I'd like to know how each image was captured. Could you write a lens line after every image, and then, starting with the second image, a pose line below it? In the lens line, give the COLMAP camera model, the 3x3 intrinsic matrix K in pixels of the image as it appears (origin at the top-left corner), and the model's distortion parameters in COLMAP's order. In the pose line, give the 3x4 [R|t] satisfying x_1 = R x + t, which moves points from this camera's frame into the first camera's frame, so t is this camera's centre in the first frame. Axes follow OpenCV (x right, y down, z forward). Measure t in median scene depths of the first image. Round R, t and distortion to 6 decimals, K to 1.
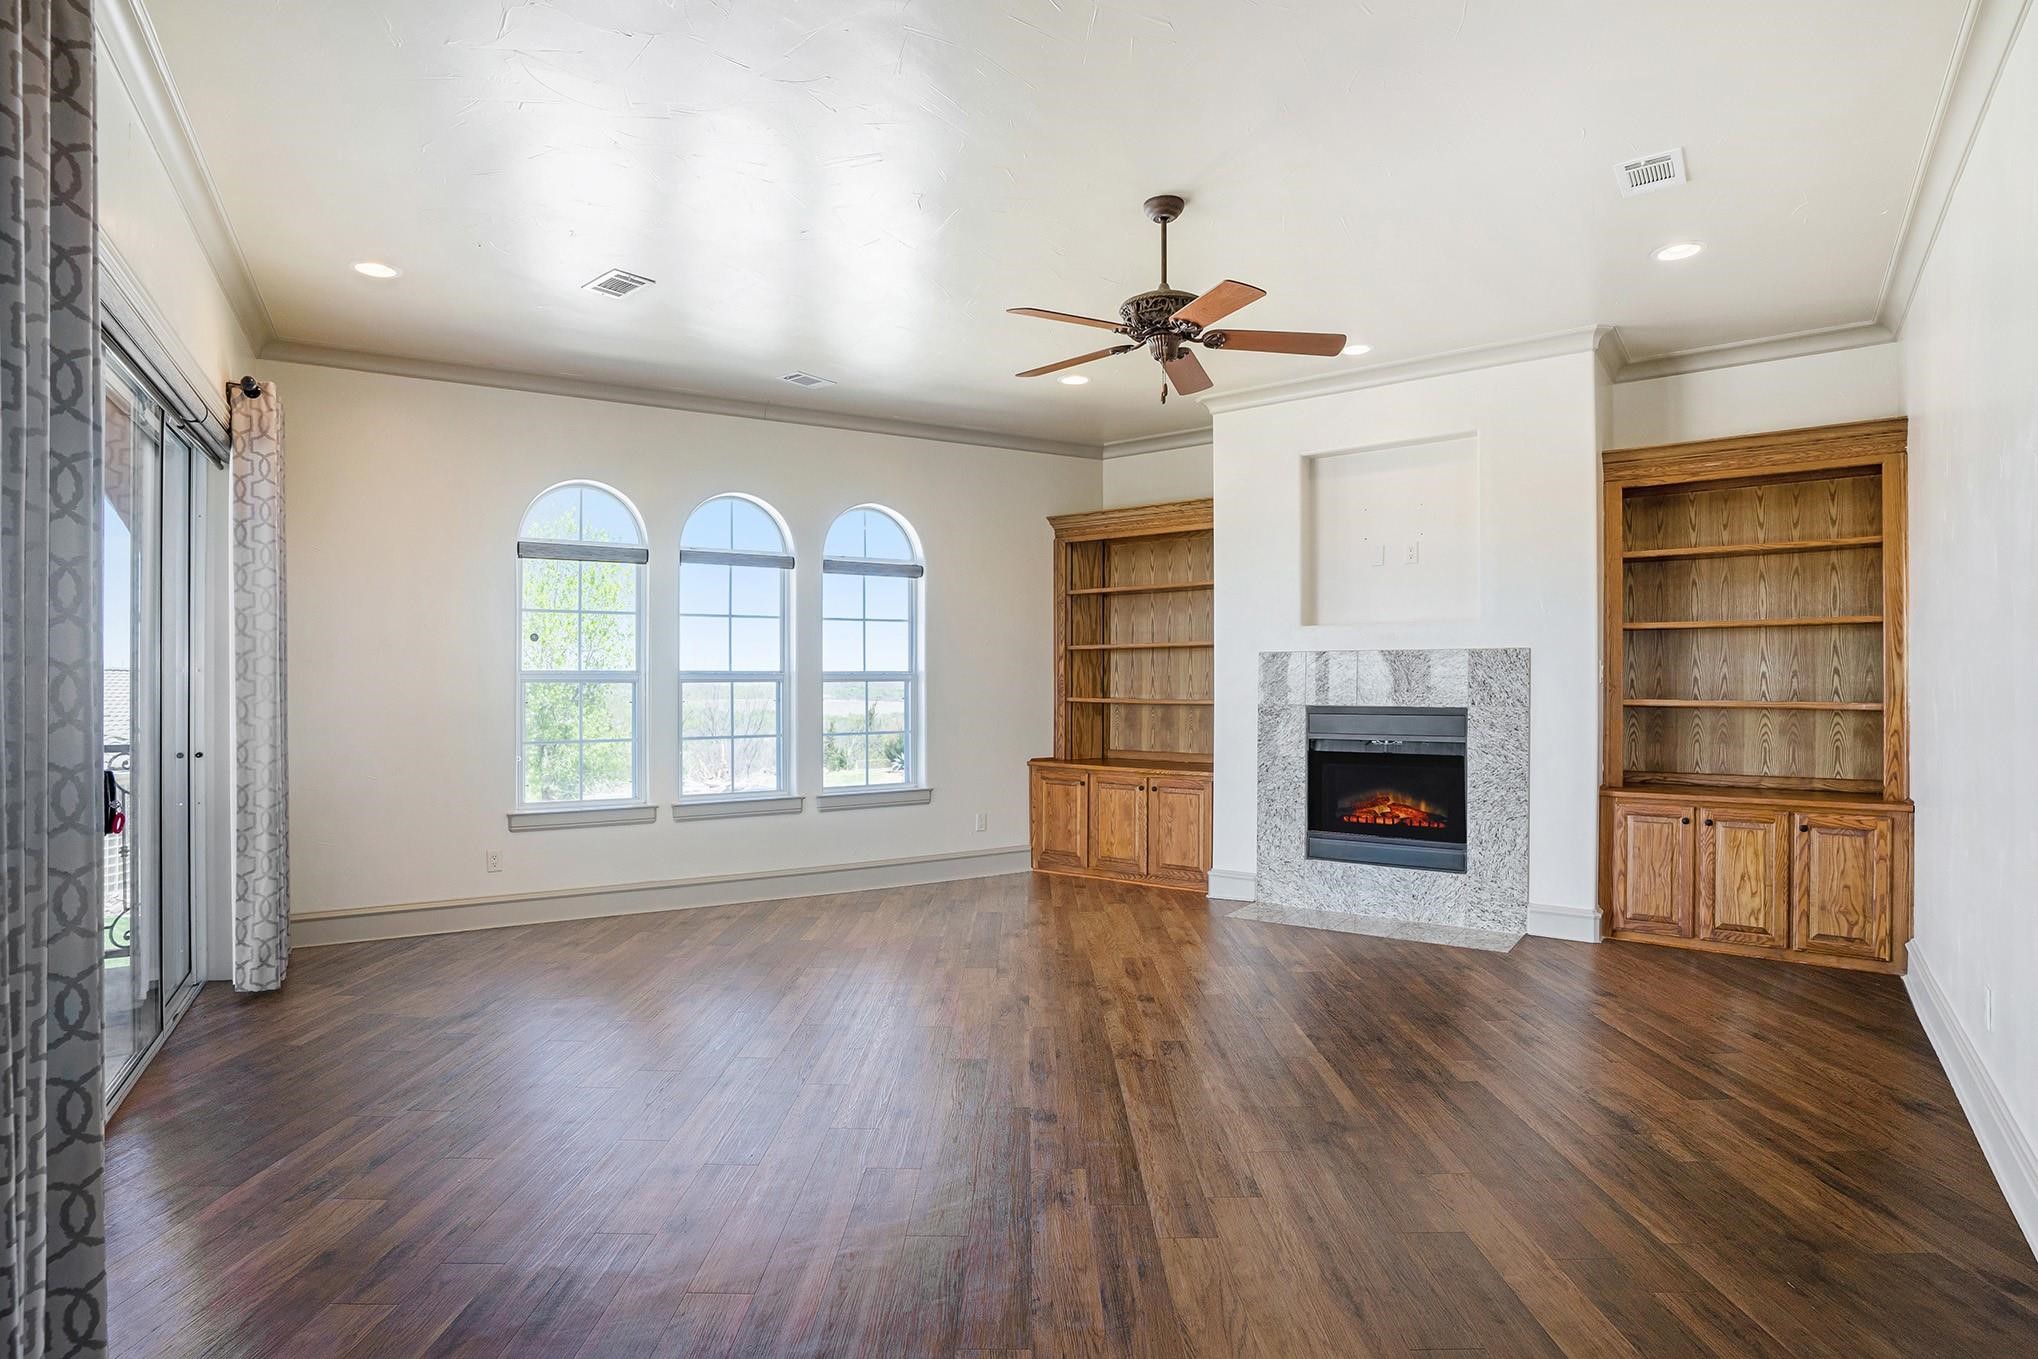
lens RADIAL K [[1021.6, 0, 1019.0], [0, 1021.6, 679.5], [0, 0, 1]] dist [-0.081777, 0.032662]
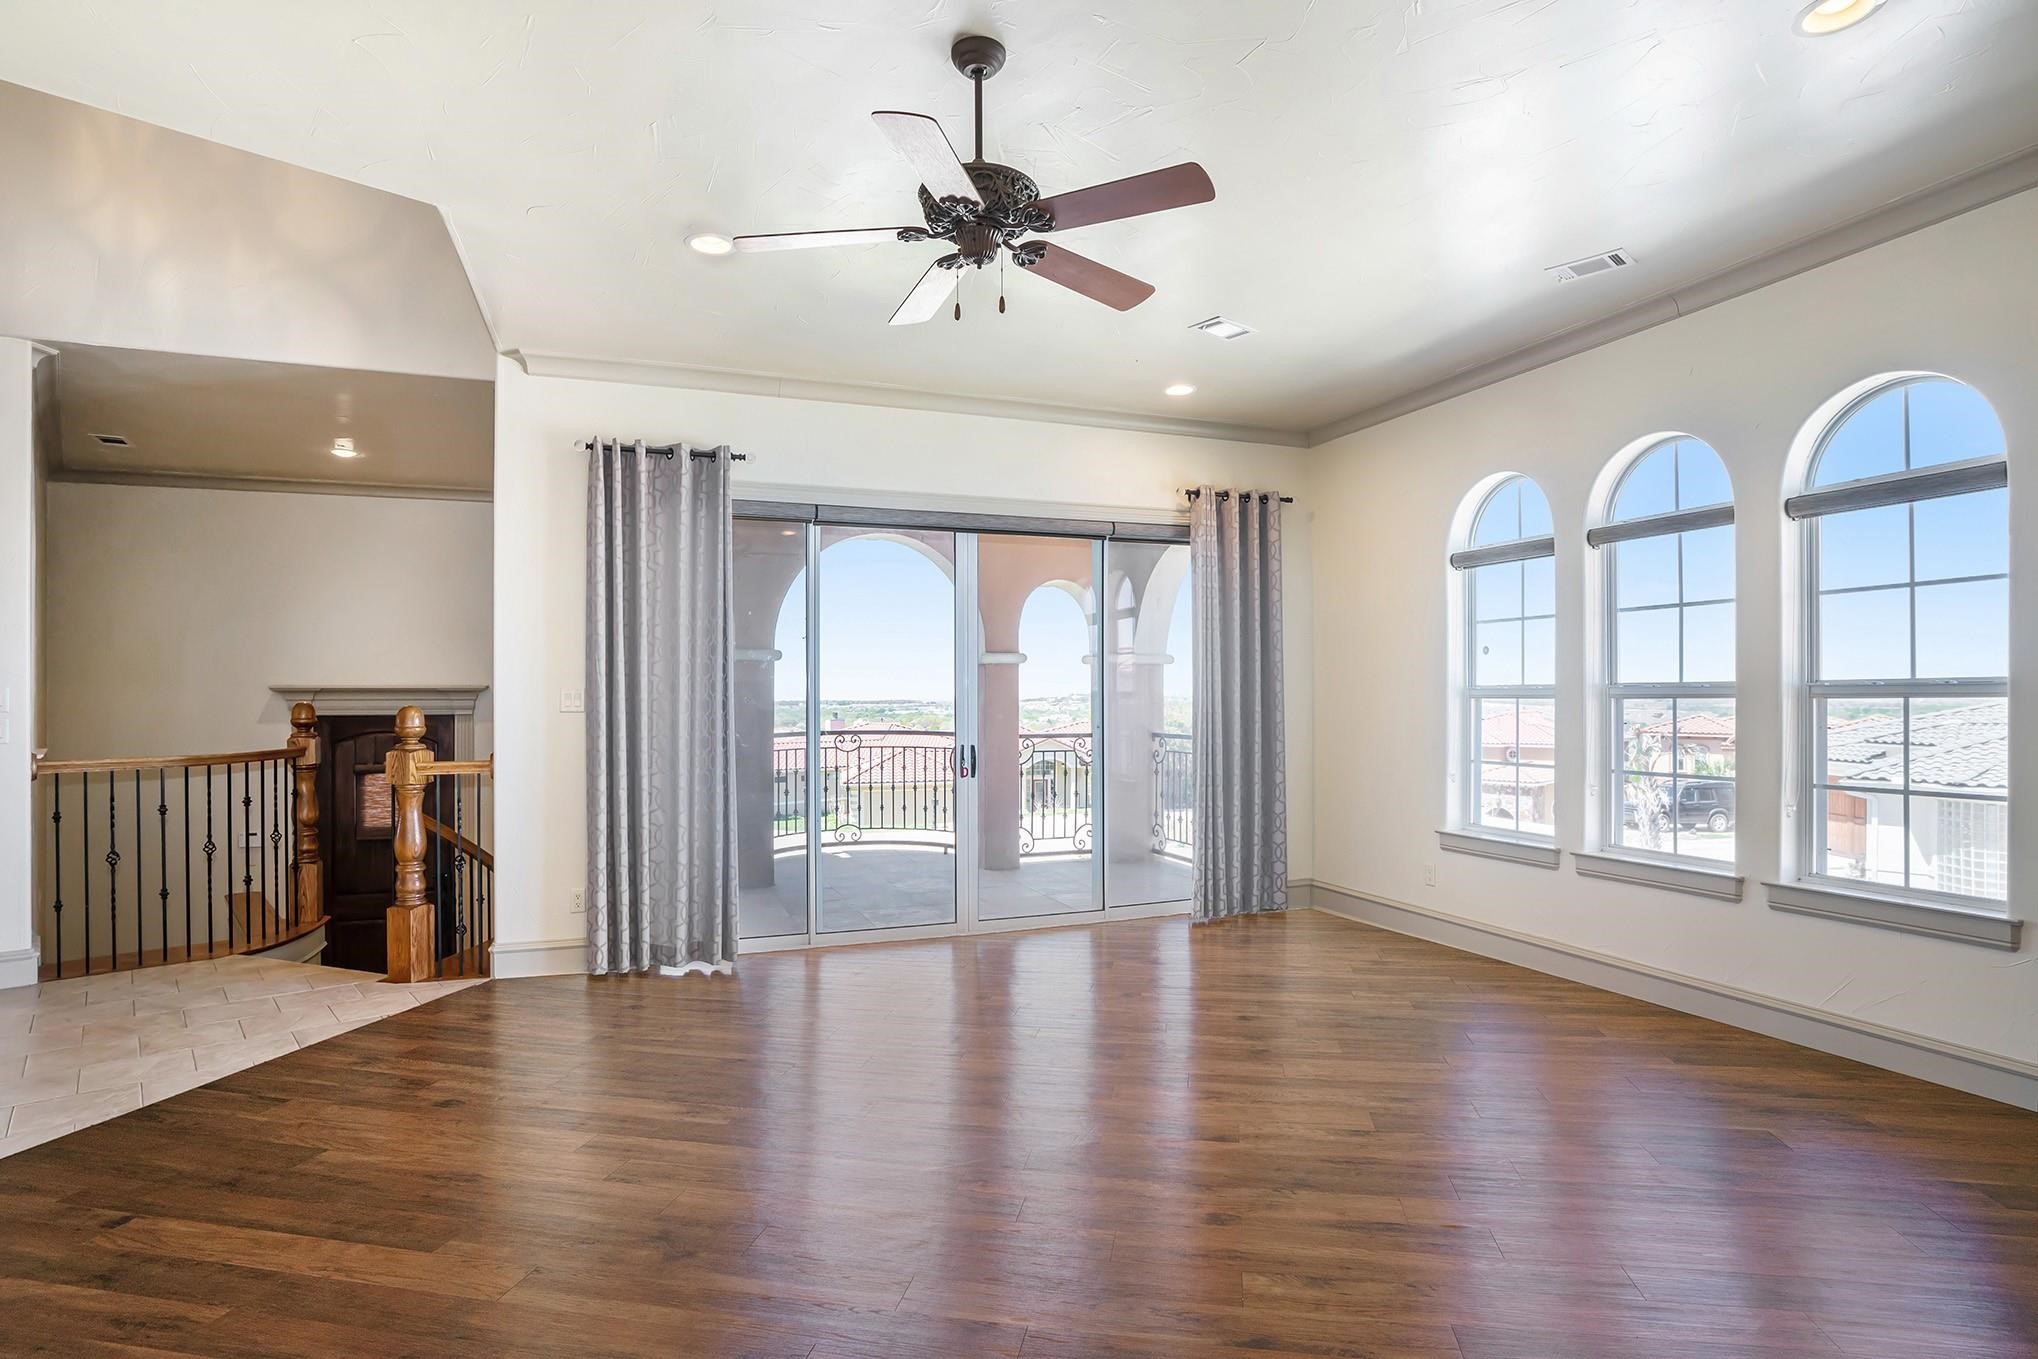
lens RADIAL K [[1007.7, 0, 947.8], [0, 1007.7, 705.3], [0, 0, 1]] dist [0.003707, 0.000256]
pose [[-0.191513, 0.010937, -0.981429, 0.502158], [0.006128, 0.999932, 0.009947, -0.002816], [0.981471, -0.004109, -0.191567, 0.634124]]
